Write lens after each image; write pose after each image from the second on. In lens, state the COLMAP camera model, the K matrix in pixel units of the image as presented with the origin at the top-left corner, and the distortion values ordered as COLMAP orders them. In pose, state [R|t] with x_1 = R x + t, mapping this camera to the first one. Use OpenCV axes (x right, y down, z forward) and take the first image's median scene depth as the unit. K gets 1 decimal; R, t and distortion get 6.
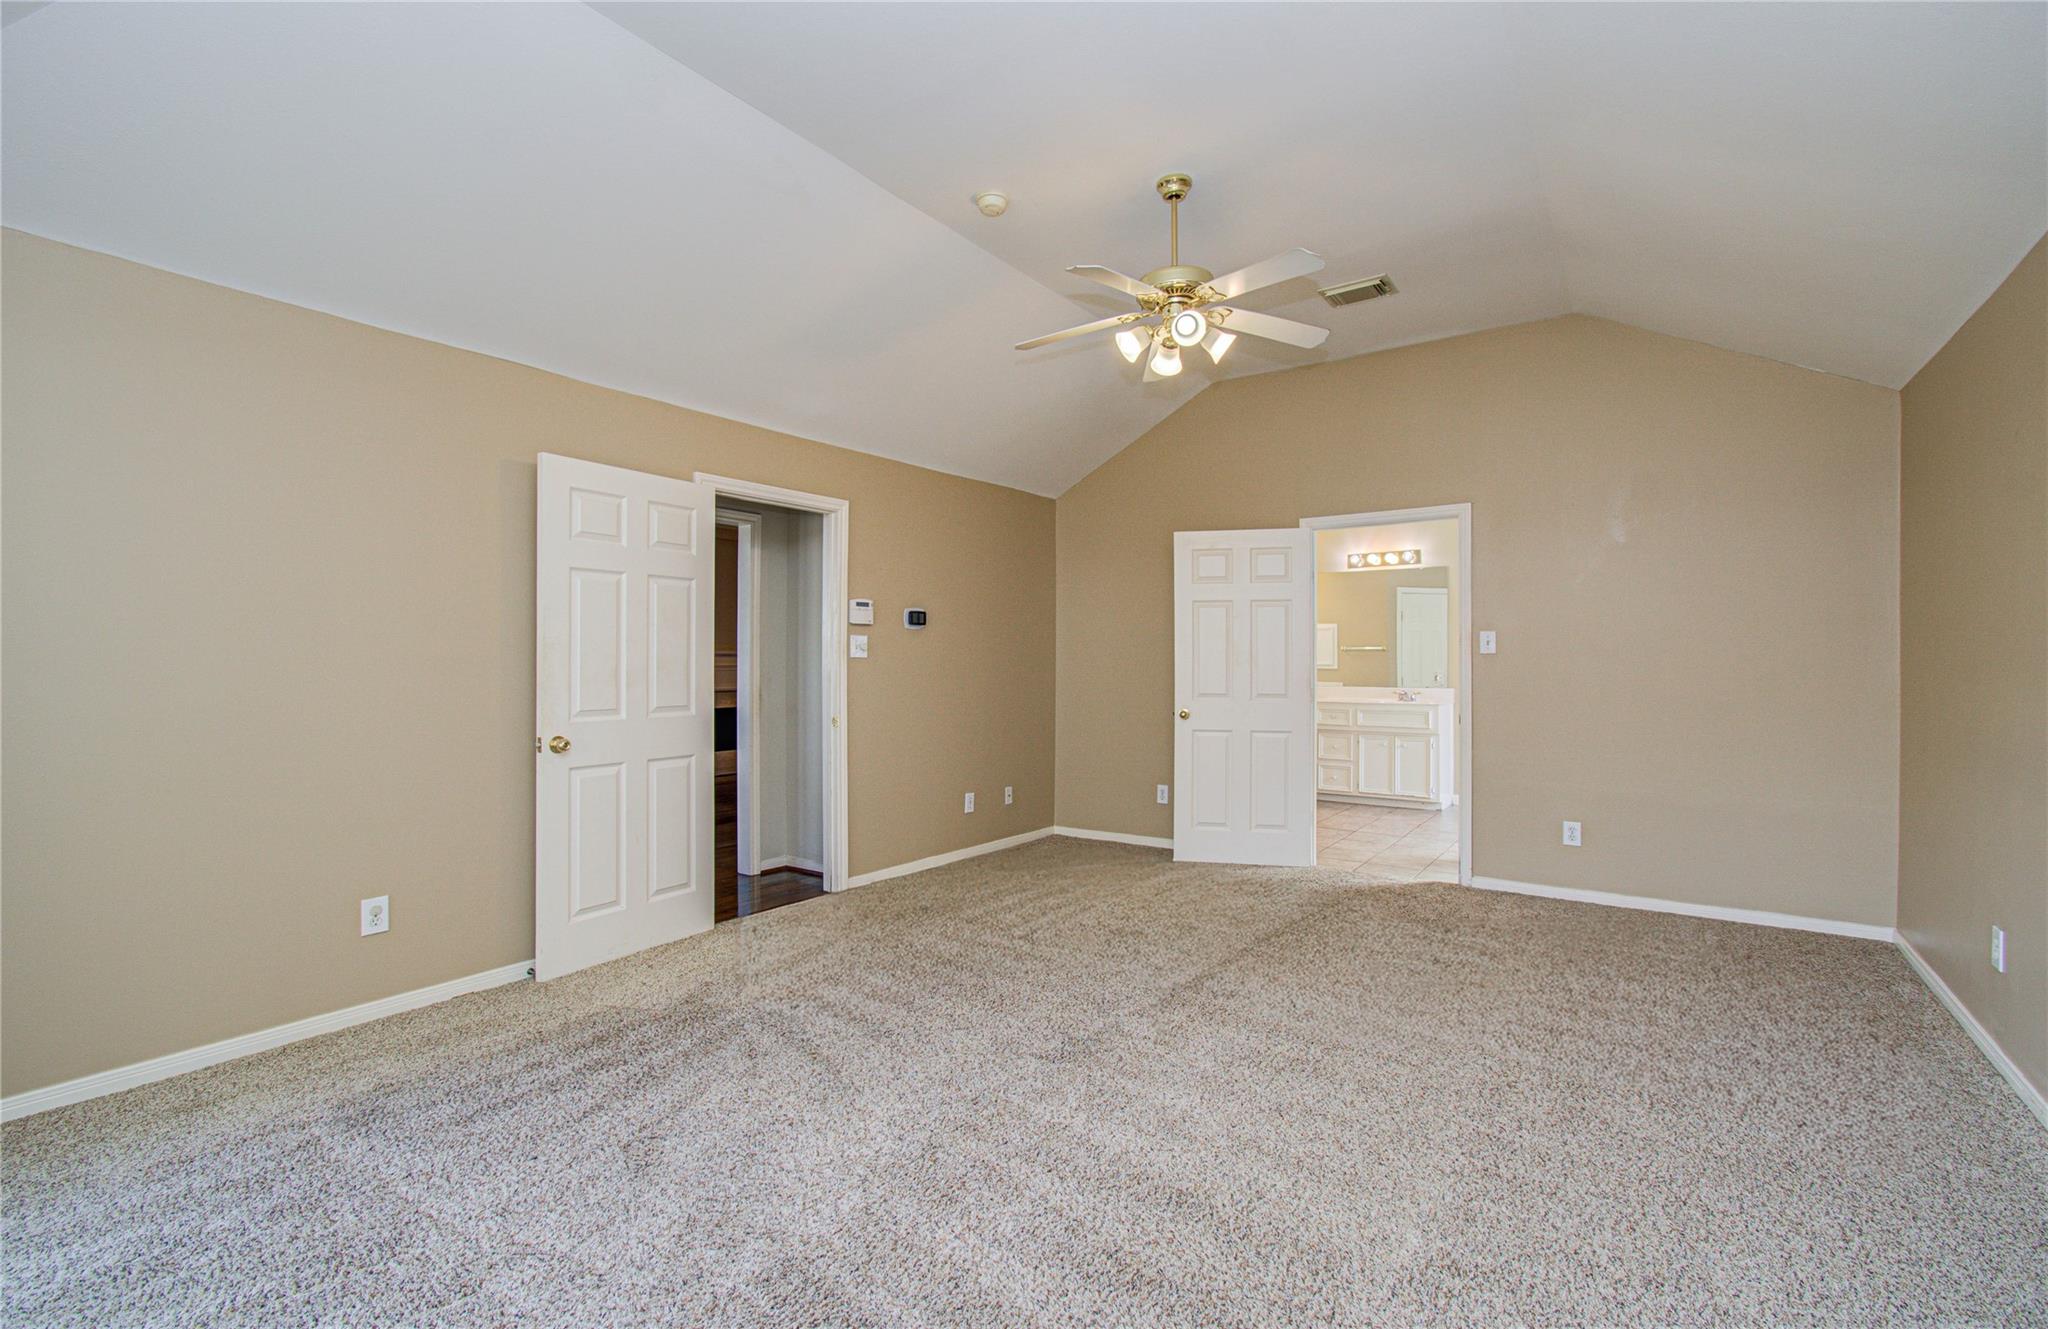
lens RADIAL K [[898.3, 0, 1025.1], [0, 898.3, 654.5], [0, 0, 1]] dist [-0.011629, 0.009971]
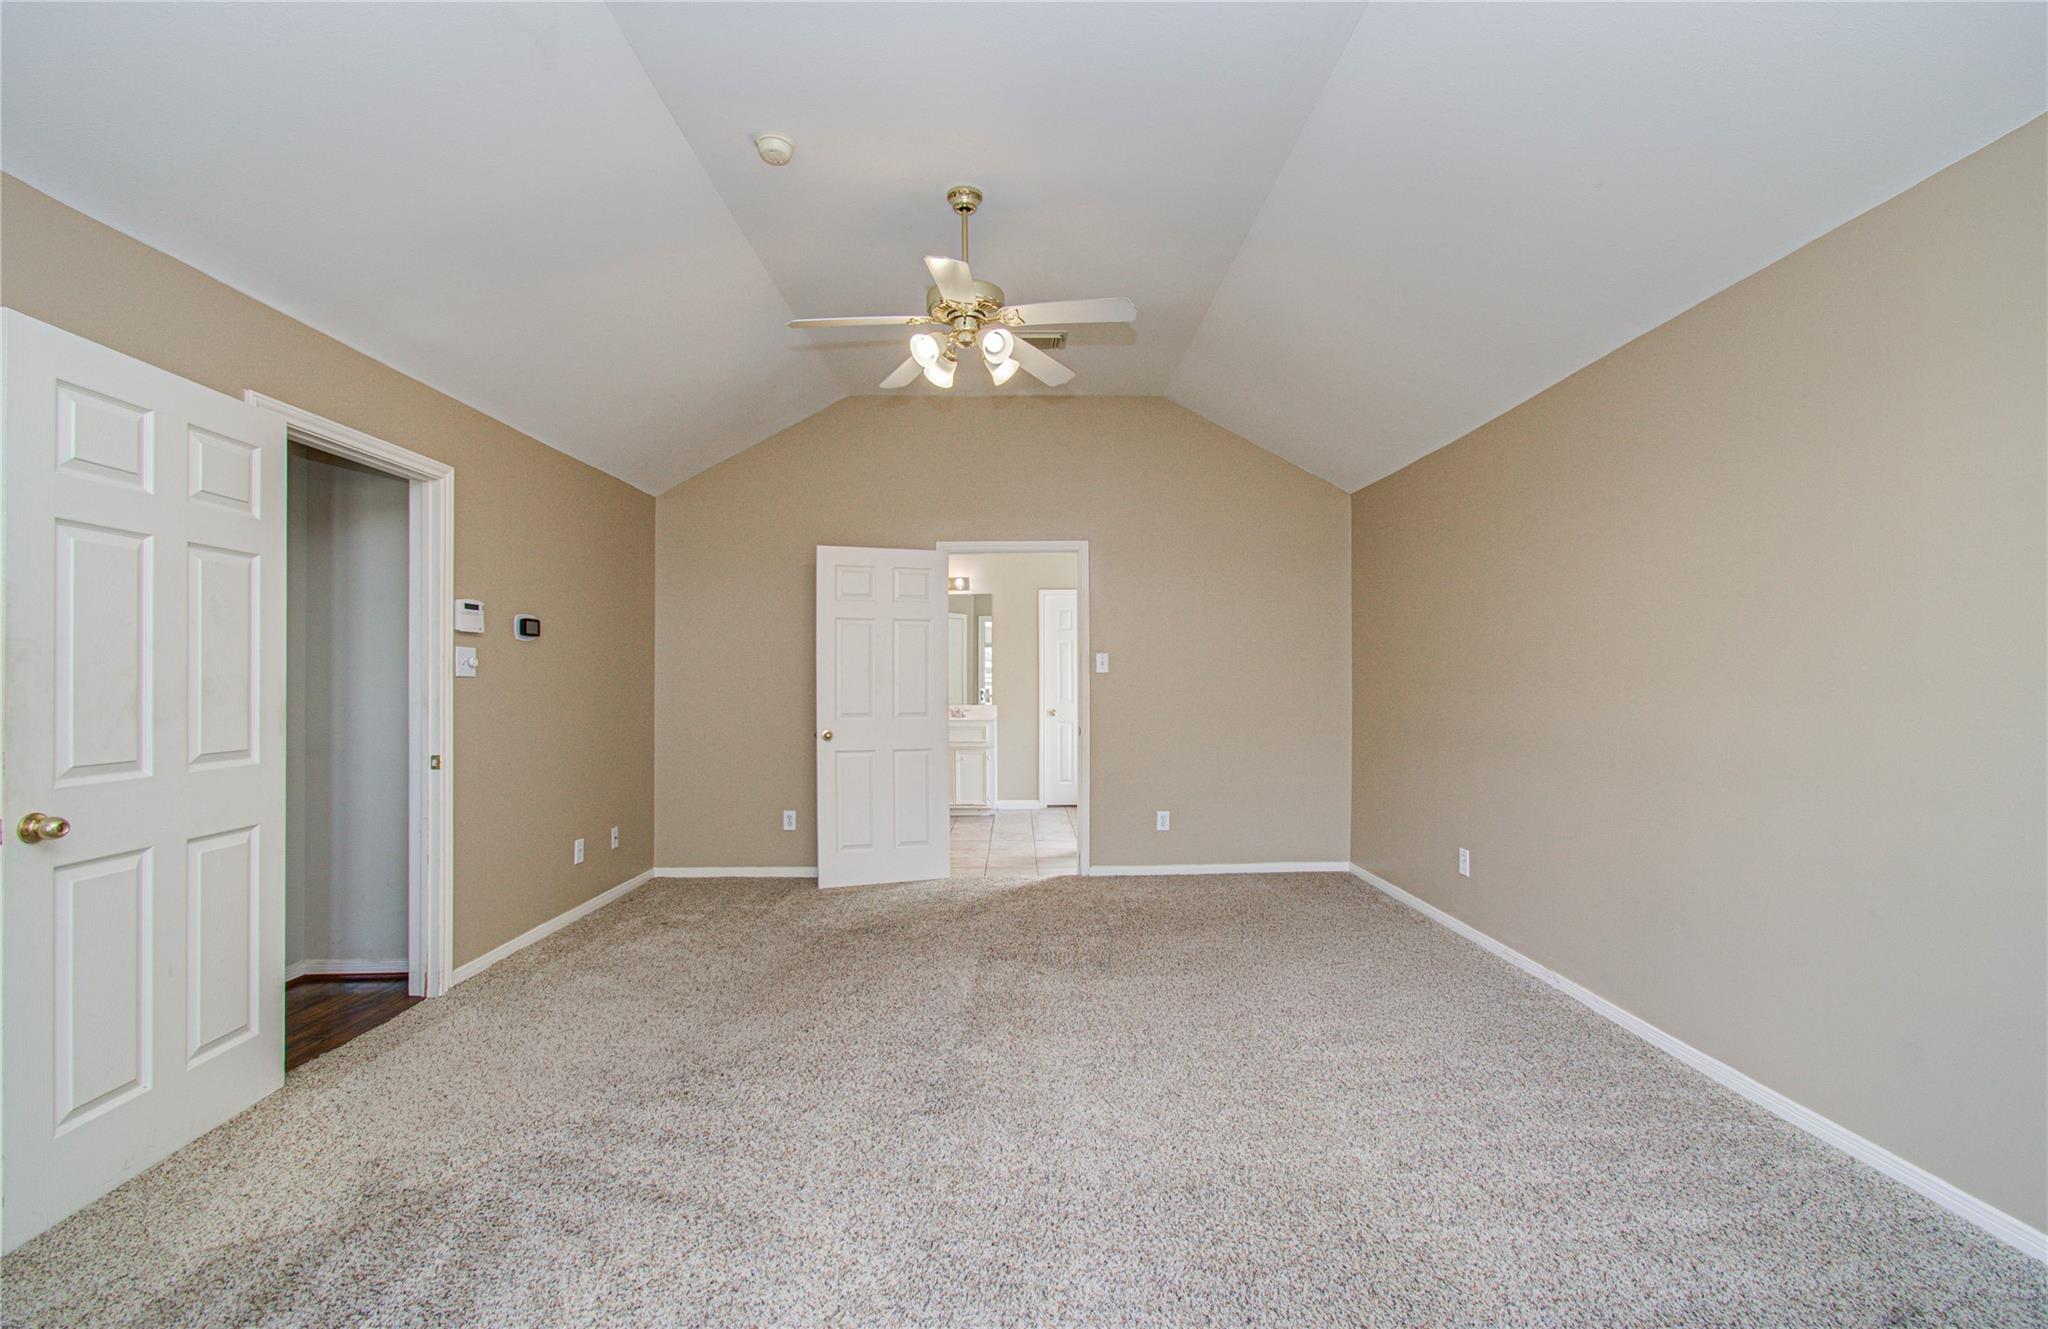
lens RADIAL K [[898.3, 0, 1020.8], [0, 898.3, 673.4], [0, 0, 1]] dist [-0.011629, 0.009971]
pose [[0.799148, 0.002654, 0.601128, -0.272076], [-0.002598, 0.999996, -0.000960, 0.000689], [-0.601129, -0.000795, 0.799152, 0.126772]]
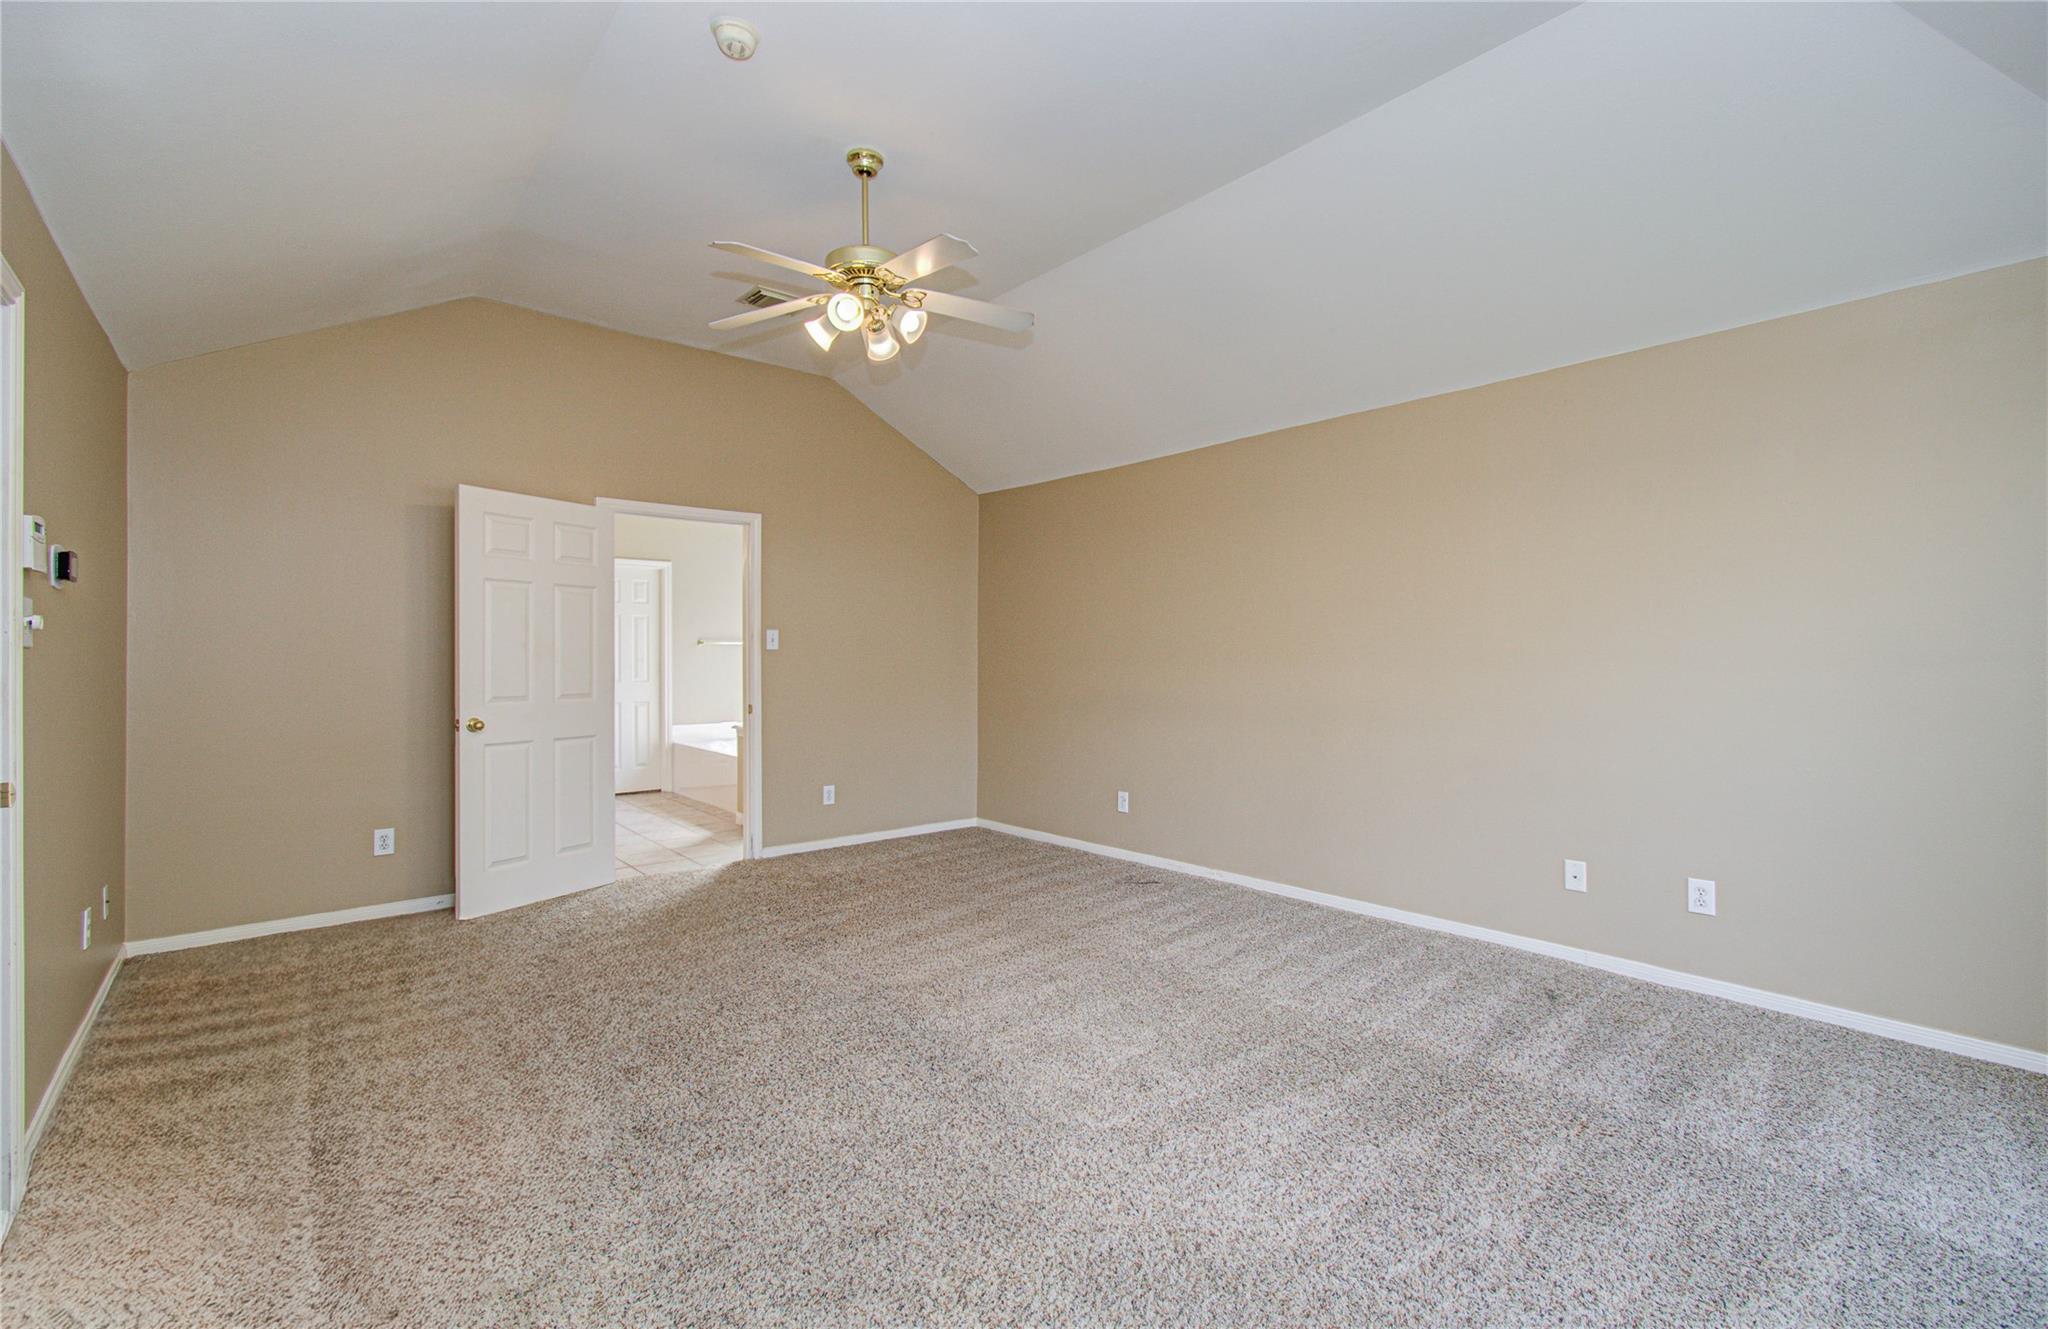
lens RADIAL K [[898.3, 0, 1013.6], [0, 898.3, 662.2], [0, 0, 1]] dist [-0.011629, 0.009971]
pose [[0.217644, -0.004319, 0.976019, -0.532215], [-0.012610, 0.999894, 0.007236, 0.002477], [-0.975947, -0.013882, 0.217567, 0.456047]]
